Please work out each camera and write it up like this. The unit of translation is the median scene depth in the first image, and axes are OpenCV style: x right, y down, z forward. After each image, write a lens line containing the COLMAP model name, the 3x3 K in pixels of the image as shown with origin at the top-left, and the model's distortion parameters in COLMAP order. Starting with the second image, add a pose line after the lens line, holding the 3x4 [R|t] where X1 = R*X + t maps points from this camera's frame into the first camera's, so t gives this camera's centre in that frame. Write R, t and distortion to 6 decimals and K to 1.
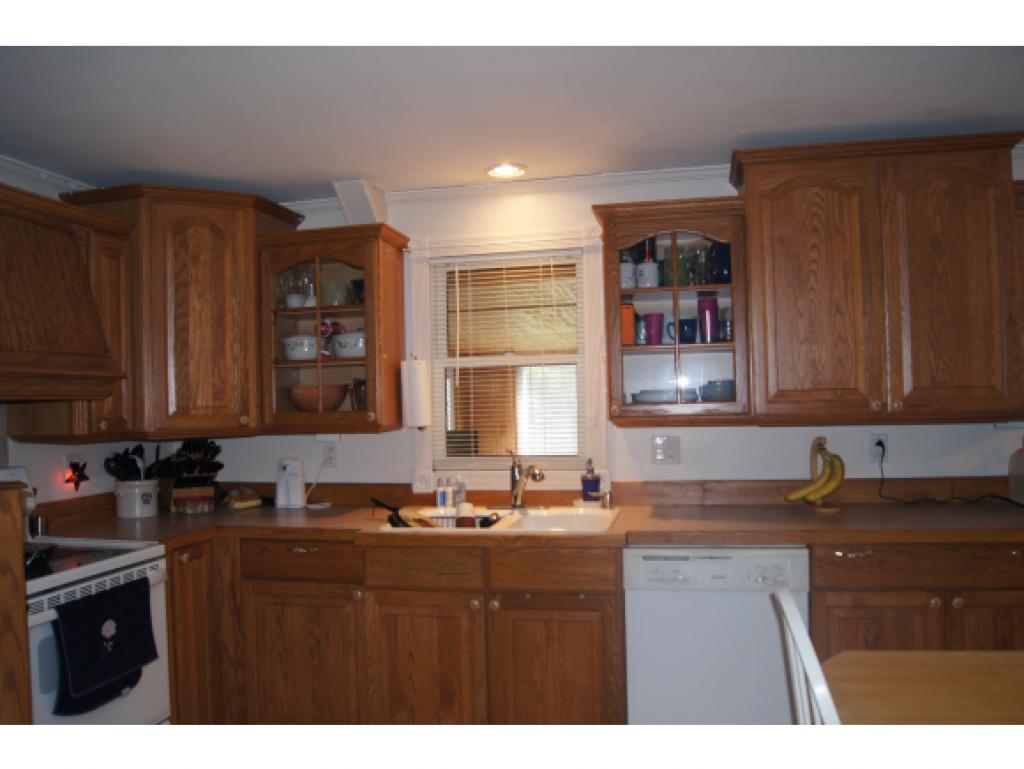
lens RADIAL K [[804.2, 0, 514.7], [0, 804.2, 388.7], [0, 0, 1]] dist [-0.078284, -0.004198]
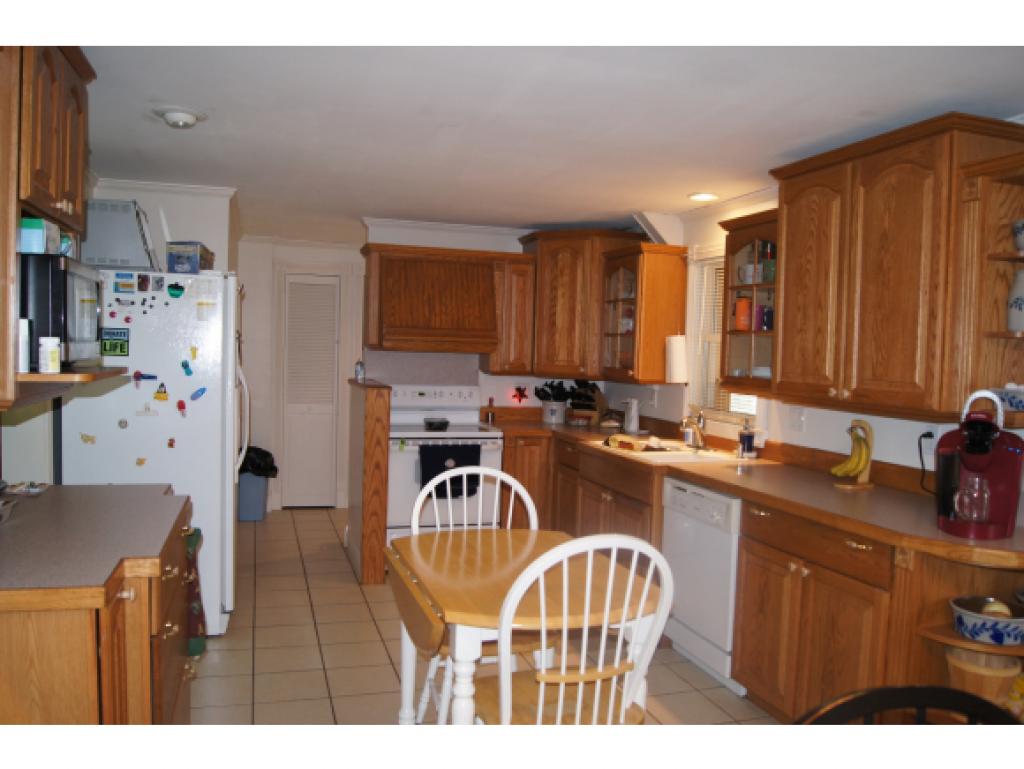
lens RADIAL K [[804.2, 0, 511.7], [0, 804.2, 385.2], [0, 0, 1]] dist [-0.078284, -0.004198]
pose [[0.495713, 0.079961, -0.864797, 1.050444], [-0.027440, 0.996697, 0.076428, -0.053443], [0.868053, -0.014157, 0.496270, 0.057862]]
